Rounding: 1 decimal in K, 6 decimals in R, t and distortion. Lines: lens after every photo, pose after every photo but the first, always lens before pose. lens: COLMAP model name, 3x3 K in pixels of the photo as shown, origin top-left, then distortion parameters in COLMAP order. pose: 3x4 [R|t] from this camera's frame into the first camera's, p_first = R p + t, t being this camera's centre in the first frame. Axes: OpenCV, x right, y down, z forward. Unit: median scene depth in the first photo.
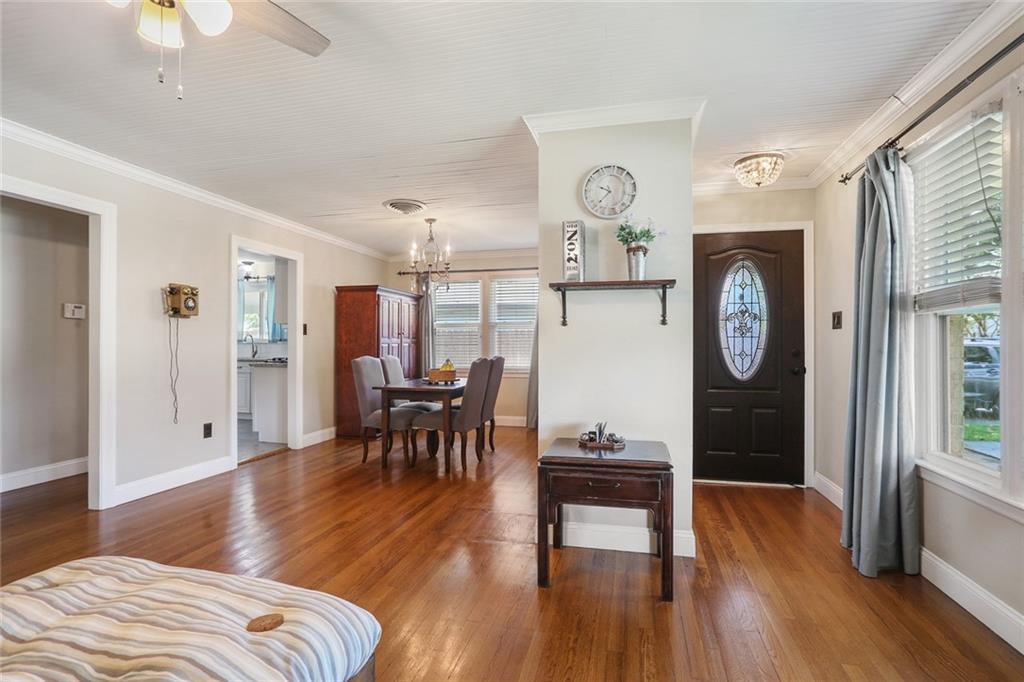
lens RADIAL K [[488.0, 0, 512.0], [0, 488.0, 341.8], [0, 0, 1]] dist [-0.019787, 0.001542]
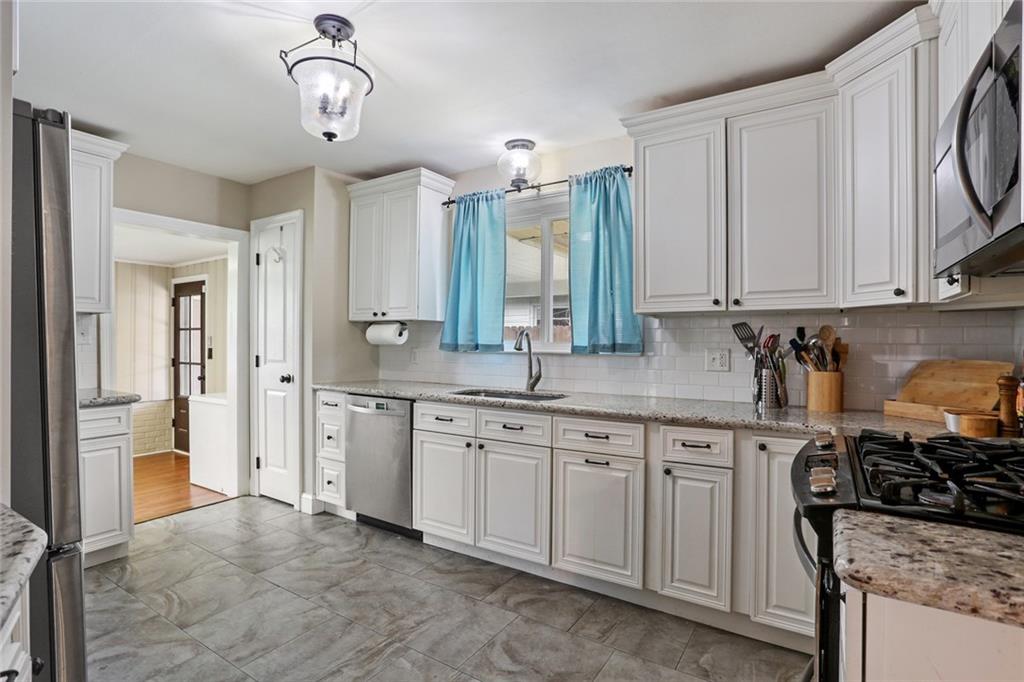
lens RADIAL K [[488.0, 0, 509.3], [0, 488.0, 340.3], [0, 0, 1]] dist [-0.019787, 0.001542]
pose [[0.952422, 0.006111, -0.304721, -0.573998], [-0.001969, 0.999901, 0.013898, -0.017283], [0.304776, -0.012637, 0.952340, 0.829622]]
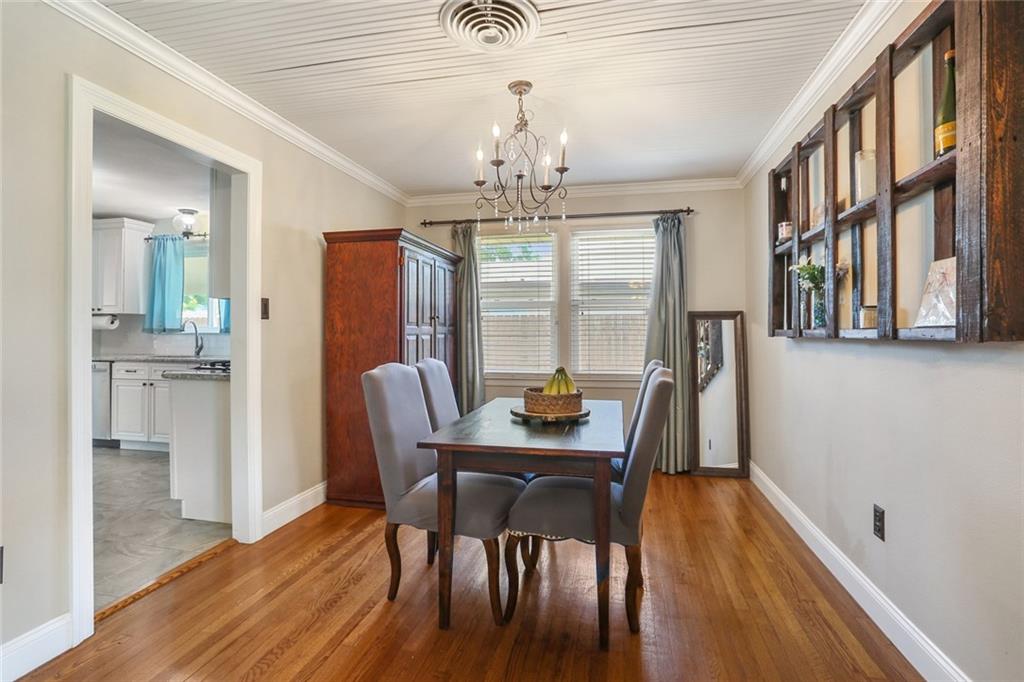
lens RADIAL K [[488.0, 0, 512.7], [0, 488.0, 331.4], [0, 0, 1]] dist [-0.019787, 0.001542]
pose [[0.999573, -0.002026, 0.029163, -0.162774], [0.001877, 0.999985, 0.005139, -0.003061], [-0.029173, -0.005082, 0.999561, 0.436612]]
